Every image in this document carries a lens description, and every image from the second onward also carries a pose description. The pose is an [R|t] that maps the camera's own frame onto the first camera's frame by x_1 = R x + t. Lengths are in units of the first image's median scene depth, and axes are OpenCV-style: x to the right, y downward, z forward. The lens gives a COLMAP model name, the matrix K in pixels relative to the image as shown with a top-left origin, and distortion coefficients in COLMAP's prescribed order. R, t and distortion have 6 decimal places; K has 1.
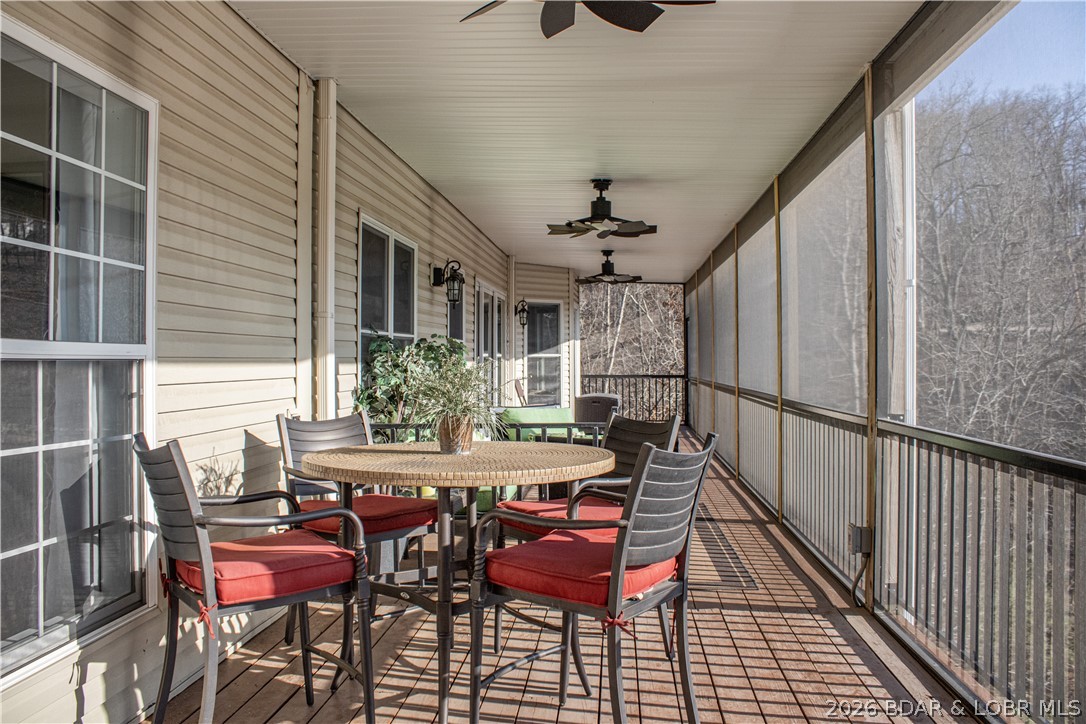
lens RADIAL K [[559.9, 0, 543.0], [0, 559.9, 362.0], [0, 0, 1]] dist [0.003143, 0.000493]
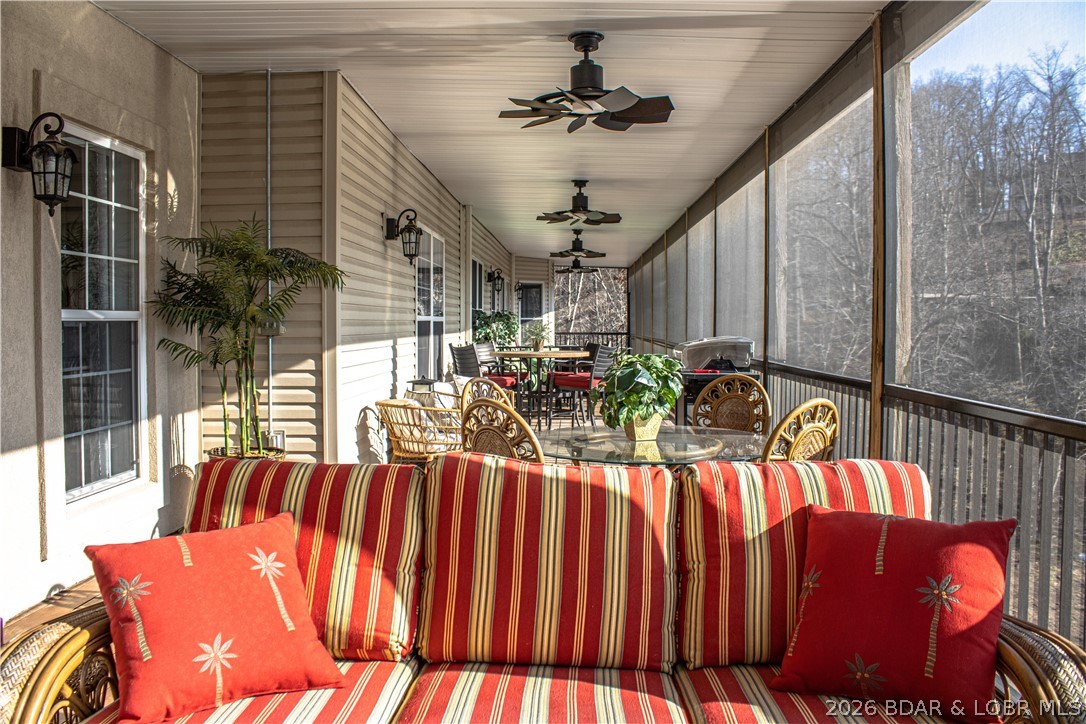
lens RADIAL K [[918.4, 0, 543.0], [0, 918.4, 362.0], [0, 0, 1]] dist [-0.137701, 0.000603]
pose [[0.998195, -0.013129, 0.058610, -0.057606], [0.010614, 0.999018, 0.043013, -0.002216], [-0.059117, -0.042313, 0.997354, -0.694733]]
